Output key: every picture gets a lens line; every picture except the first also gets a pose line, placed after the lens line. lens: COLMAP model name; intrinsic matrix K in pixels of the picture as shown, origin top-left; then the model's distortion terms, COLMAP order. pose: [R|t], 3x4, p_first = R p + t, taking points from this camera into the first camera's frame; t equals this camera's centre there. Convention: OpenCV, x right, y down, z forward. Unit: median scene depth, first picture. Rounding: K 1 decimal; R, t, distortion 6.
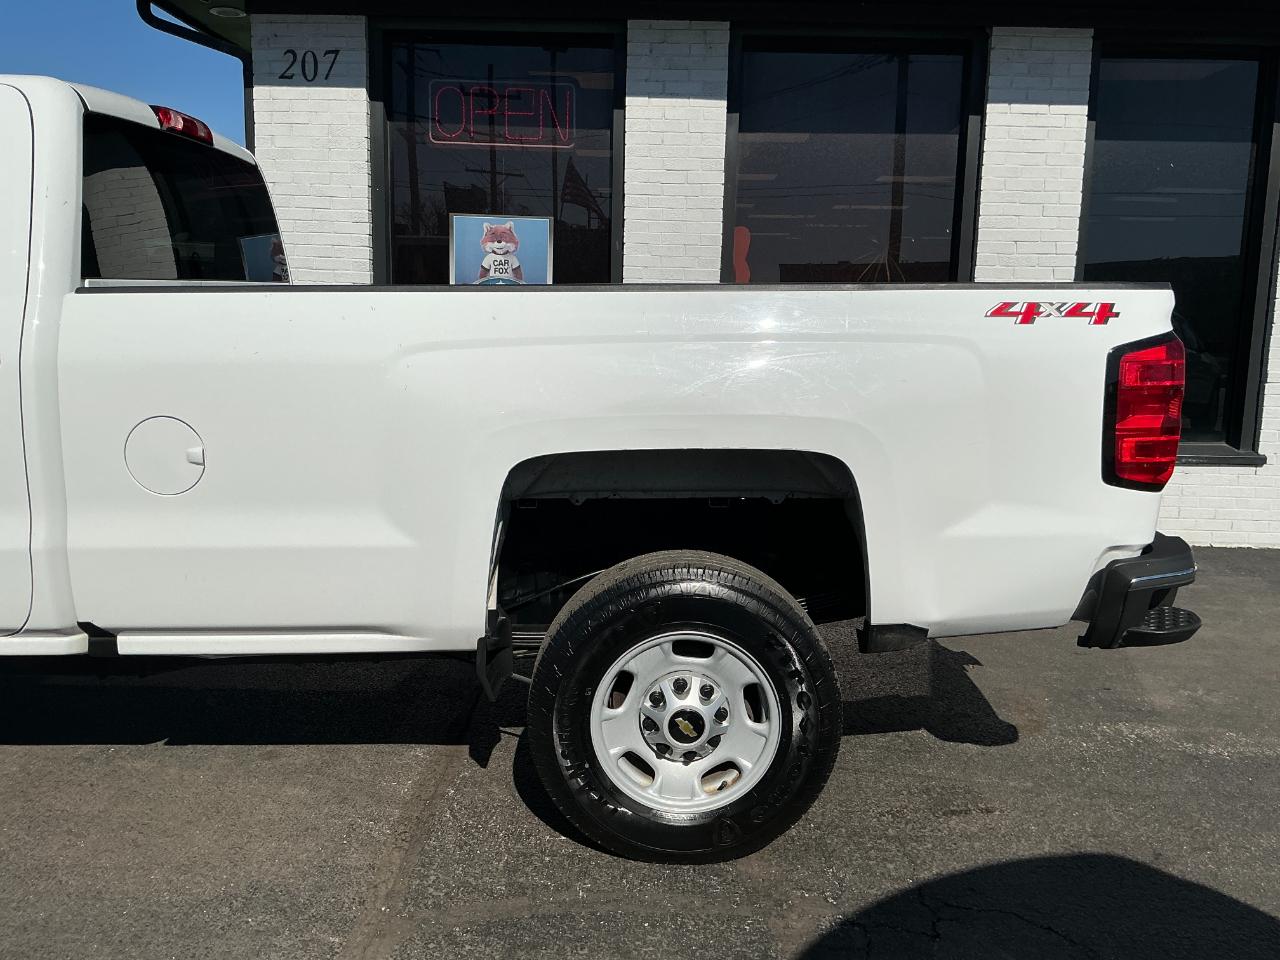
lens RADIAL K [[1048.8, 0, 636.3], [0, 1048.8, 485.7], [0, 0, 1]] dist [0.085028, -0.173438]
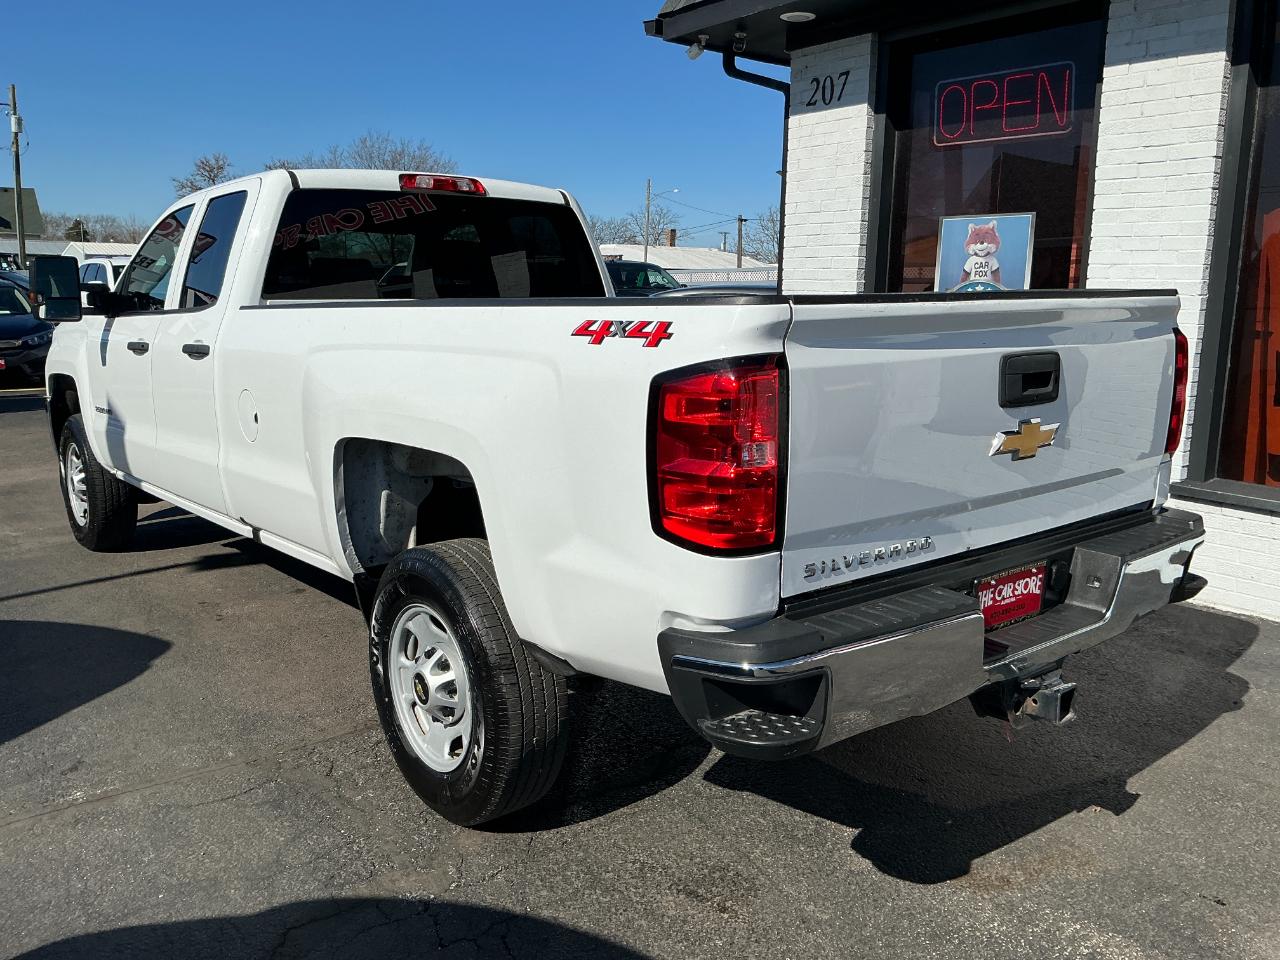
lens RADIAL K [[1052.1, 0, 640.0], [0, 1052.1, 480.0], [0, 0, 1]] dist [0.062142, -0.121350]
pose [[0.628037, 0.124025, -0.768237, 0.450912], [-0.128024, 0.990233, 0.055204, -0.037886], [0.767580, 0.063683, 0.637781, 0.189578]]
